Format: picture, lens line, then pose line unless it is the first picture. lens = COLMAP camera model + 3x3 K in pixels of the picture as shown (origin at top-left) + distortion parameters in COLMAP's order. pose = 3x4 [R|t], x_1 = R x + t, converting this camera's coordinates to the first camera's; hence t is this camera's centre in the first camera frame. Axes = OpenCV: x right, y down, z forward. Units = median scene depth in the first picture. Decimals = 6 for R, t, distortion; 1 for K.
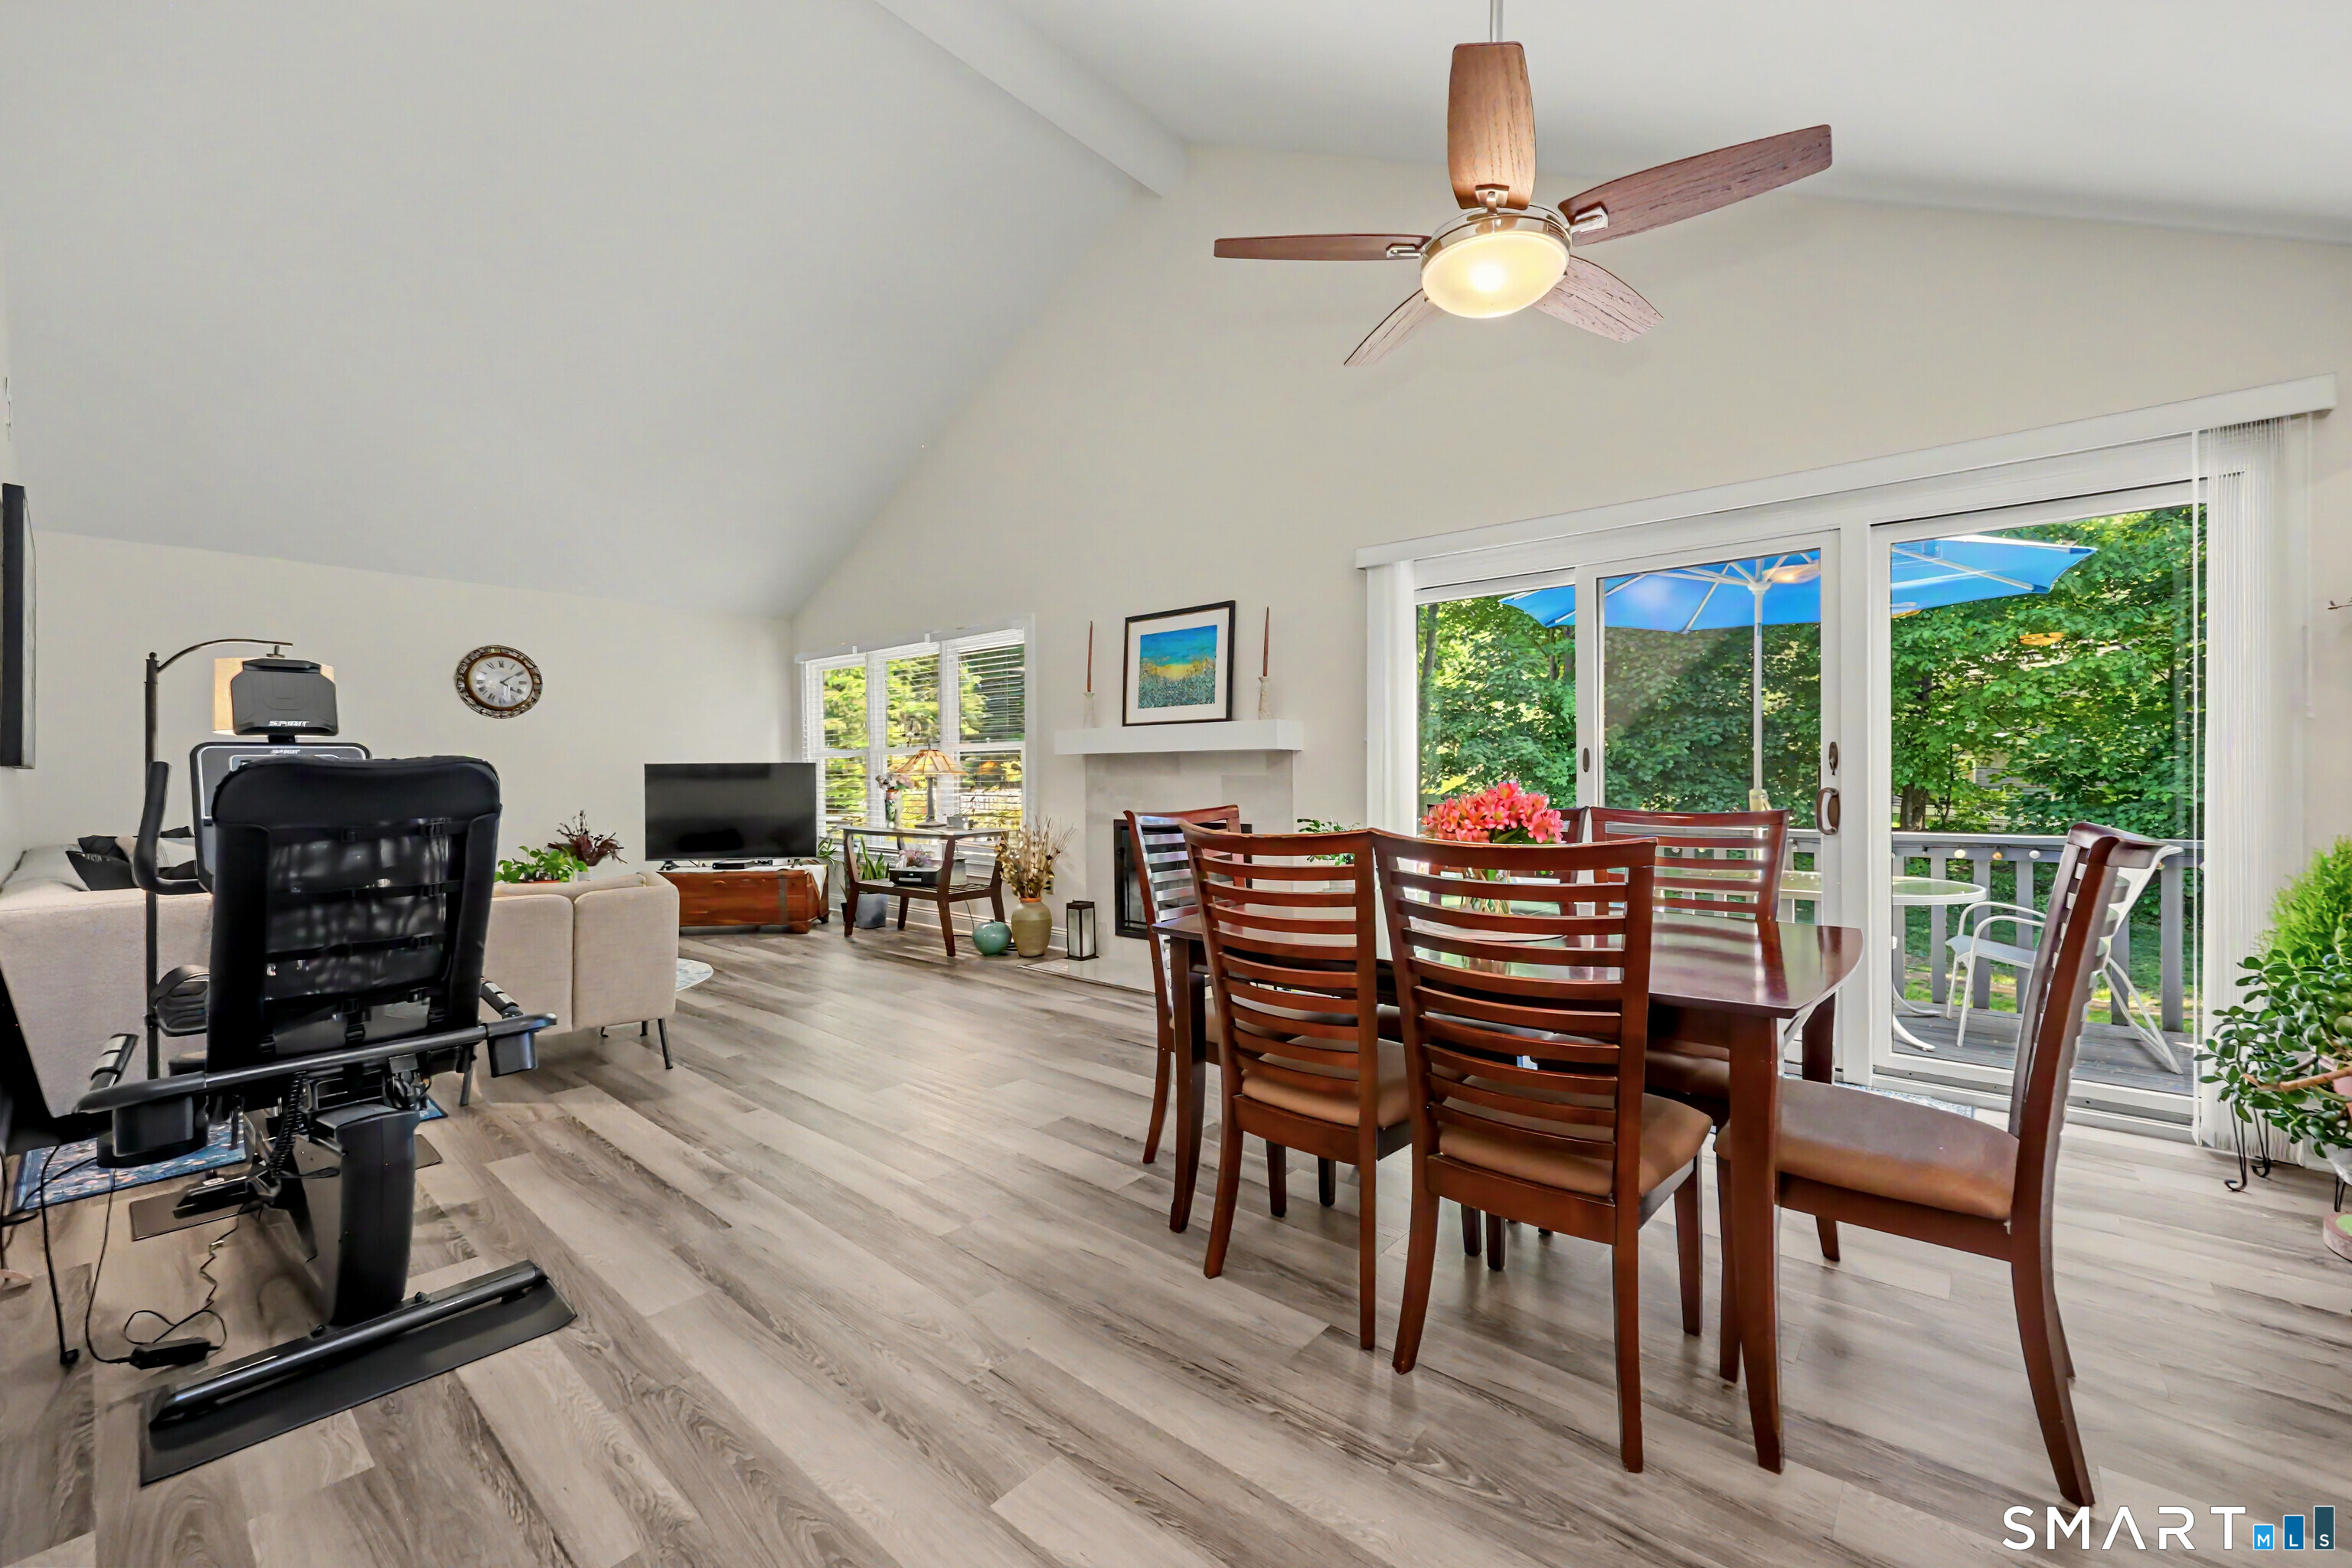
lens RADIAL K [[938.7, 0, 1188.1], [0, 938.7, 783.7], [0, 0, 1]] dist [0.001086, -0.000015]
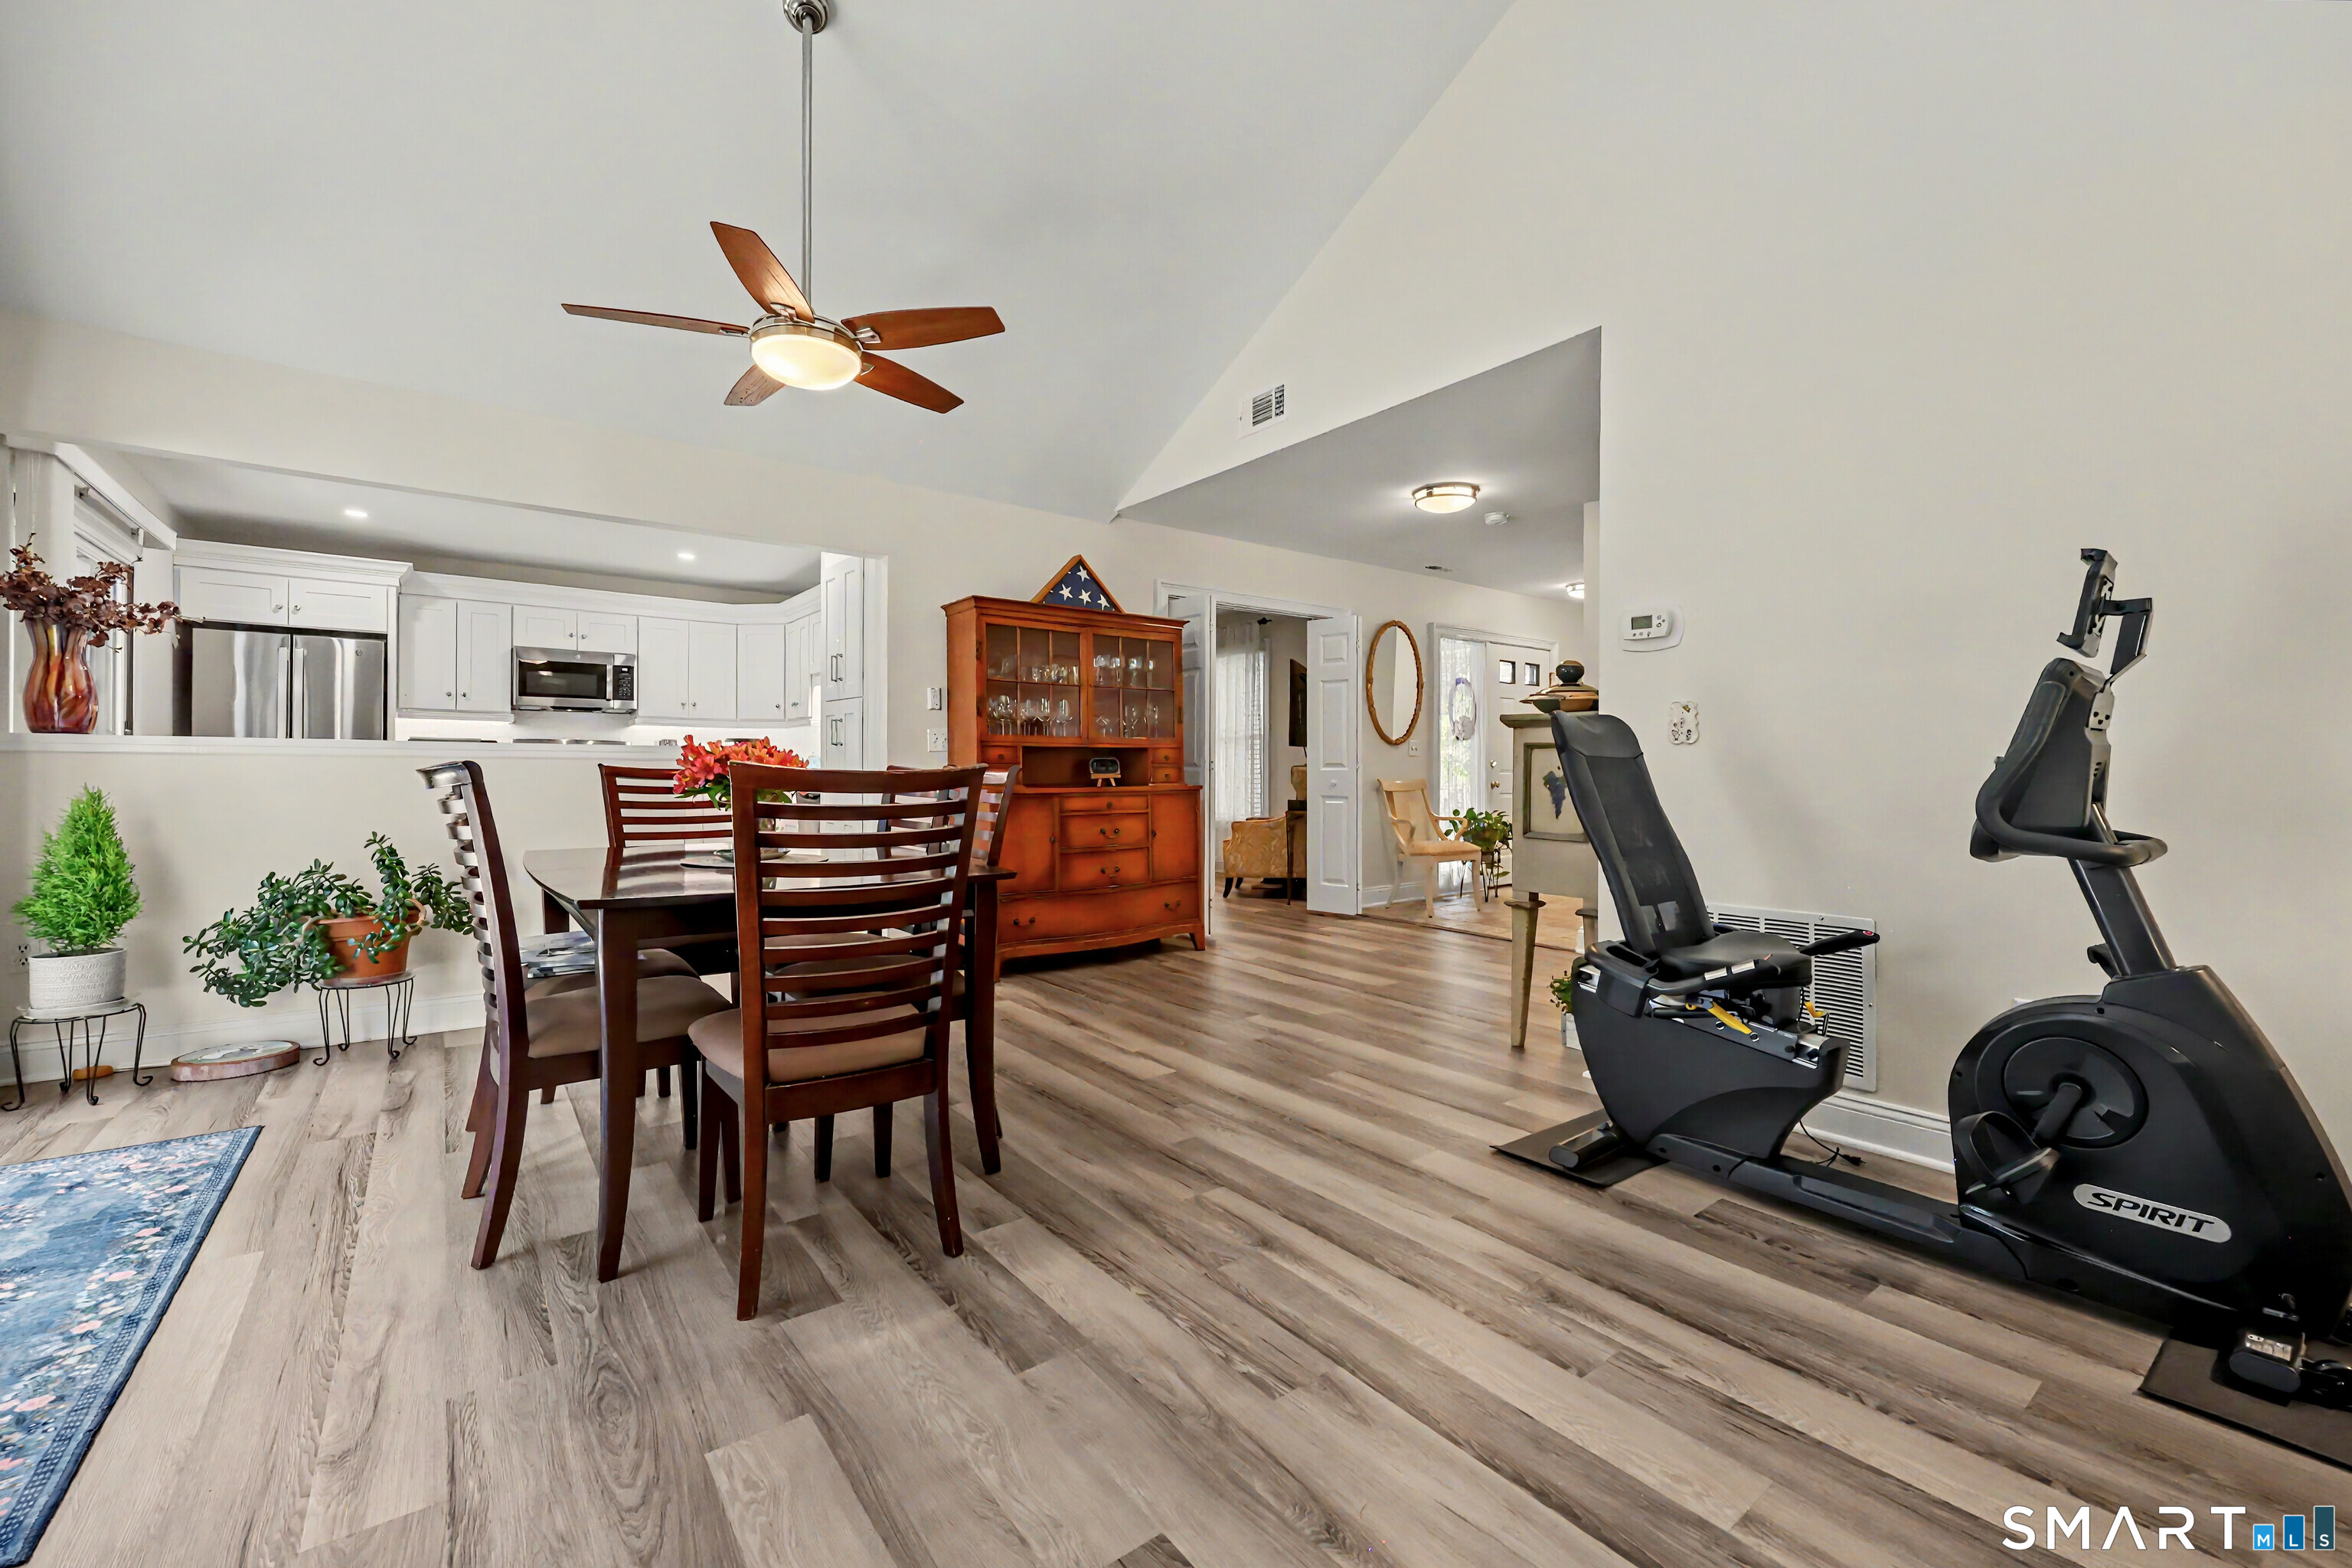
lens RADIAL K [[952.7, 0, 1190.3], [0, 952.7, 778.6], [0, 0, 1]] dist [0.001689, -0.000440]
pose [[-0.978844, -0.000995, 0.204605, -0.174020], [0.001759, 0.999910, 0.013281, 0.015583], [-0.204600, 0.013360, -0.978755, 0.791707]]
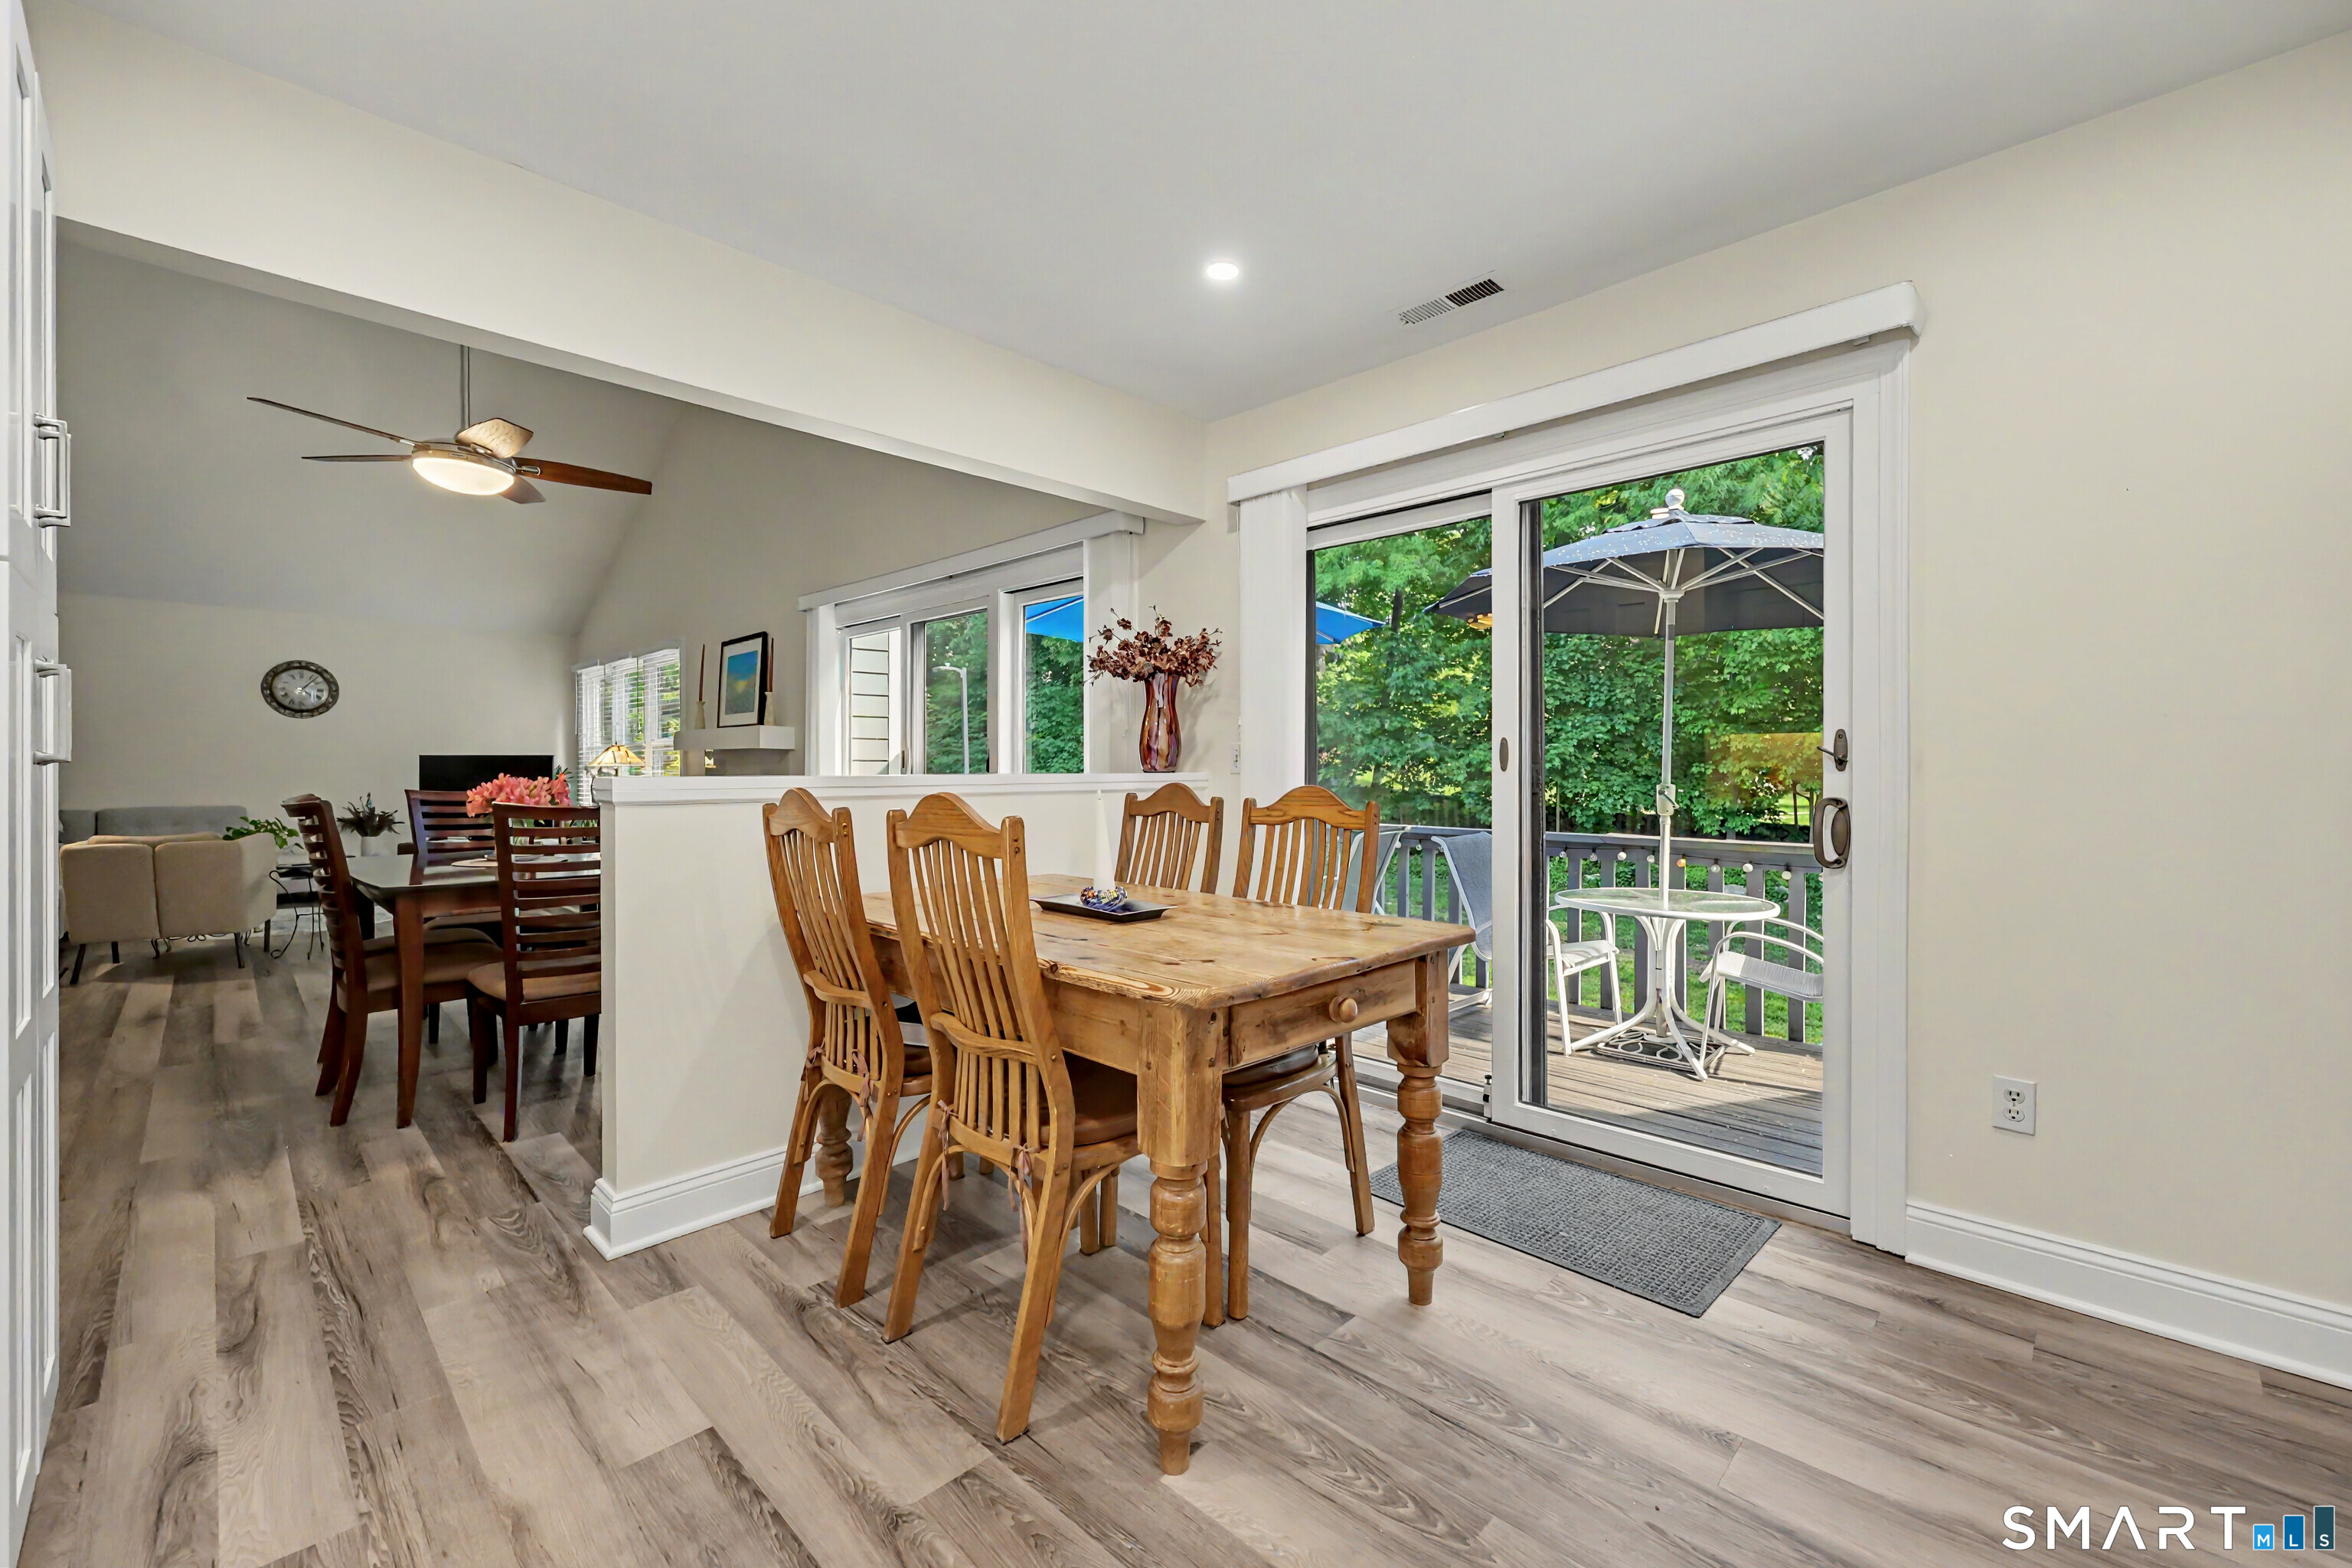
lens RADIAL K [[962.2, 0, 1177.8], [0, 962.2, 773.7], [0, 0, 1]] dist [-0.000071, 0.000046]
pose [[0.996874, 0.009688, -0.078411, 0.631863], [-0.009950, 0.999946, -0.002941, -0.003598], [0.078378, 0.003712, 0.996917, -0.227698]]
